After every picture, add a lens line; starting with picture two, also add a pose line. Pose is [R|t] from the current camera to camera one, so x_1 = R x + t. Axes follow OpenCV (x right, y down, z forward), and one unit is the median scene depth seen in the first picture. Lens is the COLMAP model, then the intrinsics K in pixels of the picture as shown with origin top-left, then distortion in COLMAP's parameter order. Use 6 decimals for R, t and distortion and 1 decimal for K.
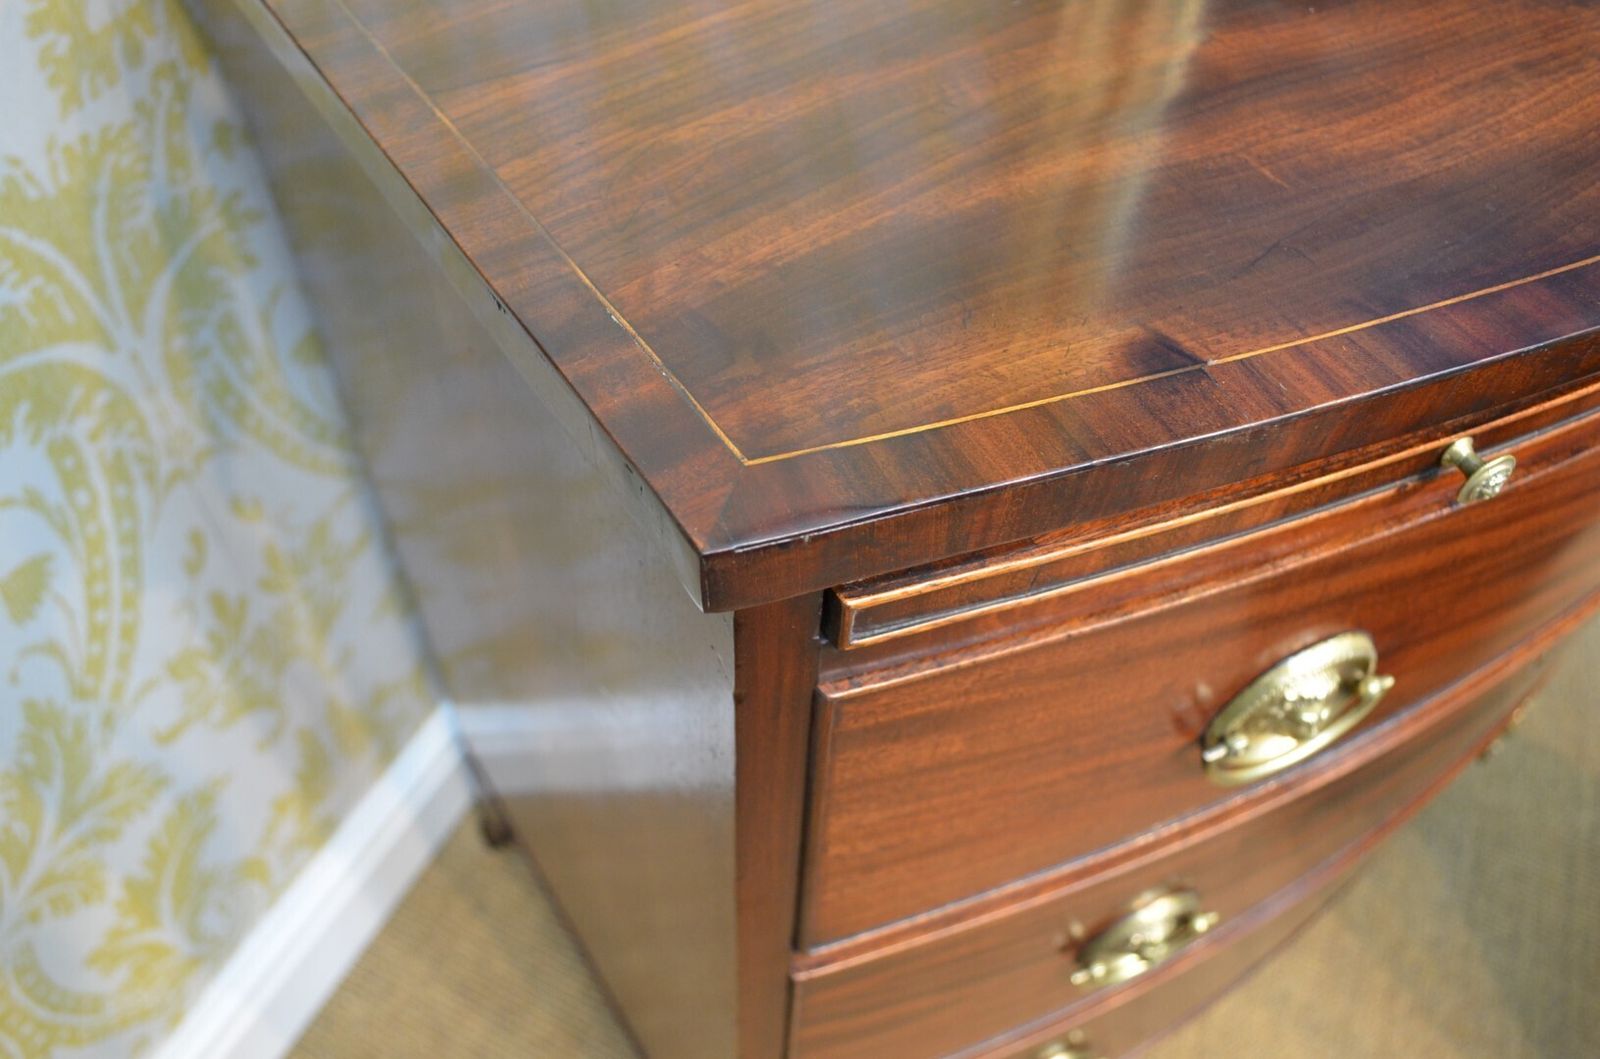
lens RADIAL K [[1196.4, 0, 800.0], [0, 1196.4, 529.5], [0, 0, 1]] dist [-0.005948, 0.001756]
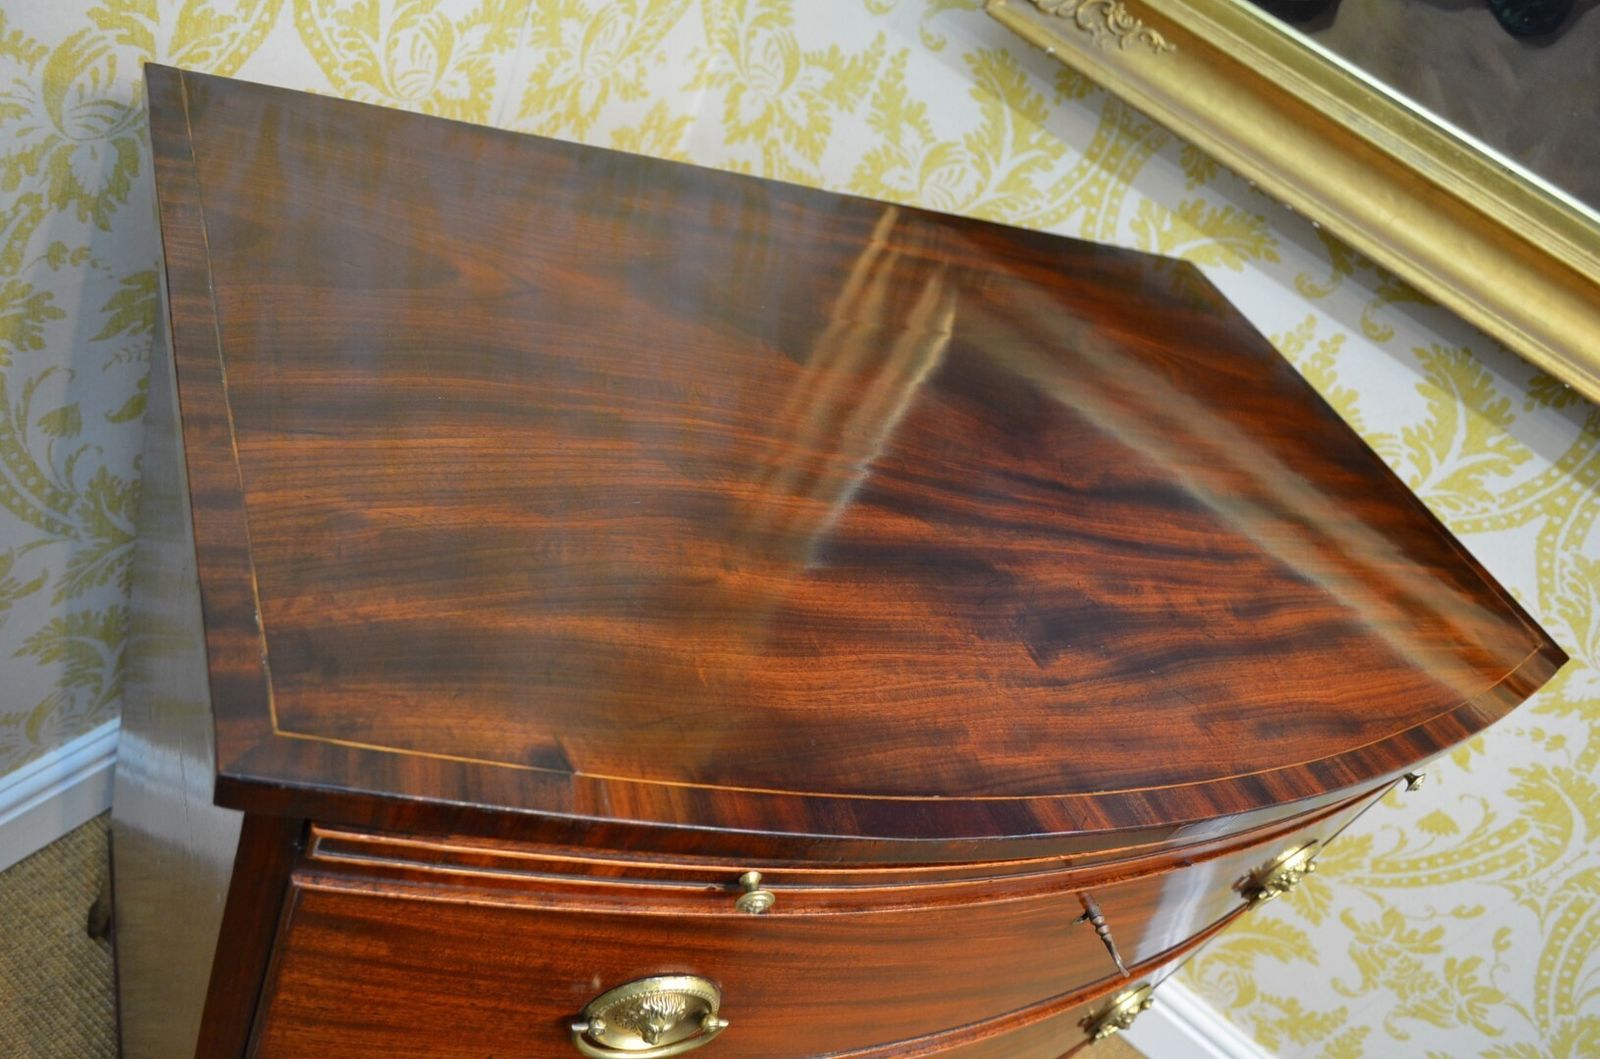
lens RADIAL K [[1237.2, 0, 805.0], [0, 1237.2, 533.2], [0, 0, 1]] dist [-0.010519, 0.003924]
pose [[0.919133, 0.384121, 0.087433, 0.305619], [-0.359317, 0.908421, -0.213689, -0.163232], [-0.161508, 0.164992, 0.972981, -0.717010]]
